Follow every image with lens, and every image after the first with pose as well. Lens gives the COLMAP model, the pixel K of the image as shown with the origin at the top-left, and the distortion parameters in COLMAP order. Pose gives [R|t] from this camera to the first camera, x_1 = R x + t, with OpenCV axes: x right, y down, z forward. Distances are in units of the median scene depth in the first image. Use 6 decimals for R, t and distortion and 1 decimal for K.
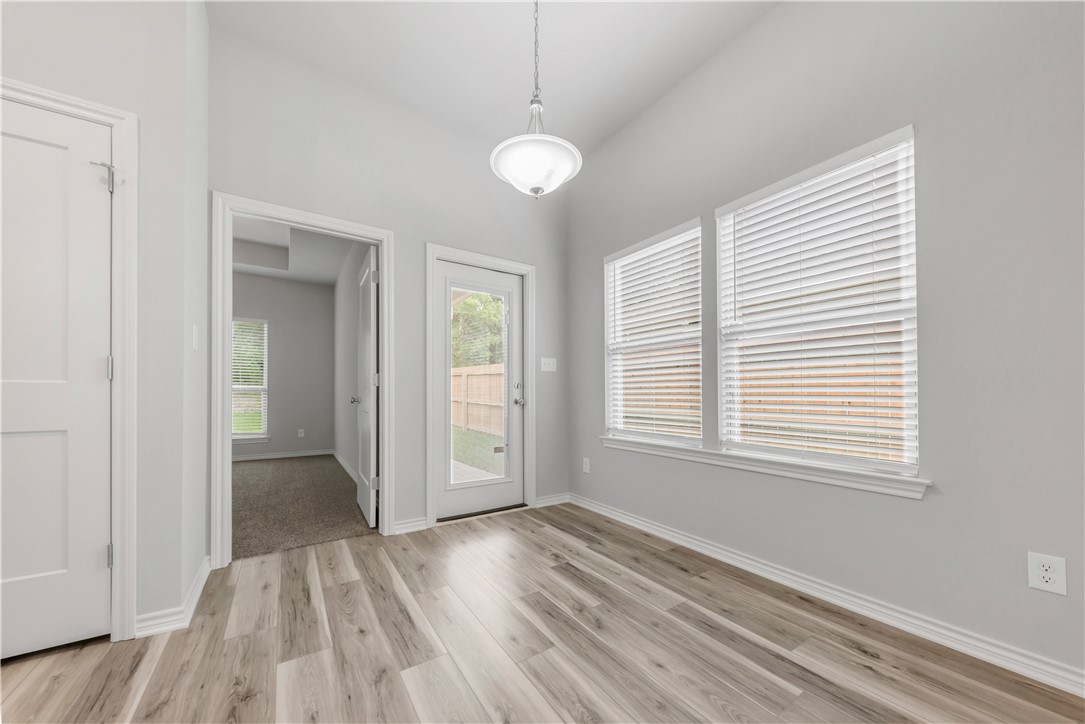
lens RADIAL K [[385.3, 0, 541.6], [0, 385.3, 393.4], [0, 0, 1]] dist [0.001274, -0.000100]
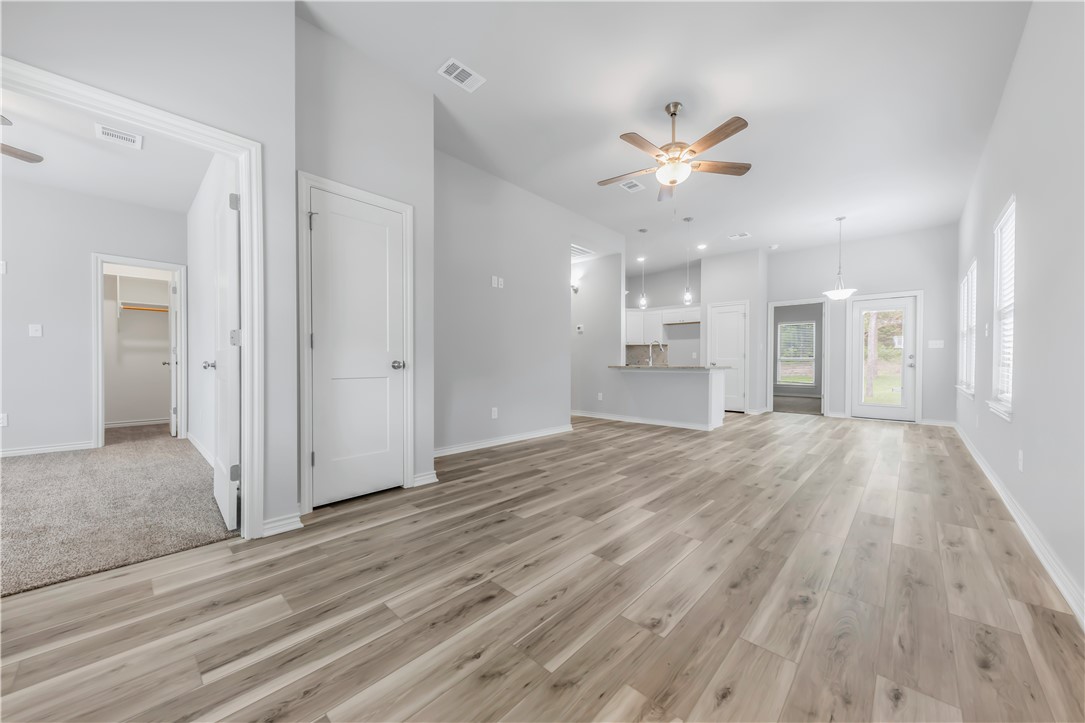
lens RADIAL K [[390.6, 0, 539.3], [0, 390.6, 365.1], [0, 0, 1]] dist [0.001434, -0.000057]
pose [[0.196973, 0.013374, -0.980318, 1.987606], [0.000549, 0.999905, 0.013751, -0.008772], [0.980409, -0.003247, 0.196947, -1.555381]]
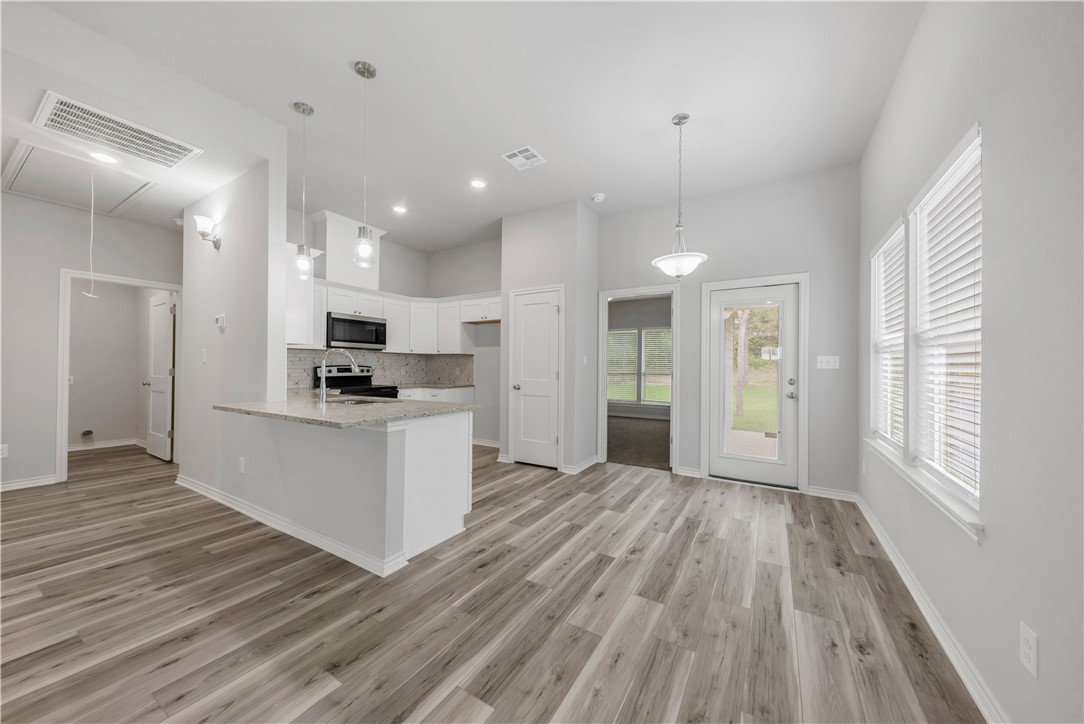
lens RADIAL K [[390.3, 0, 538.8], [0, 390.3, 365.6], [0, 0, 1]] dist [0.001434, -0.000057]
pose [[0.405414, 0.003423, -0.914127, 0.955143], [-0.005749, 0.999983, 0.001195, -0.089266], [0.914115, 0.004771, 0.405427, -0.199395]]
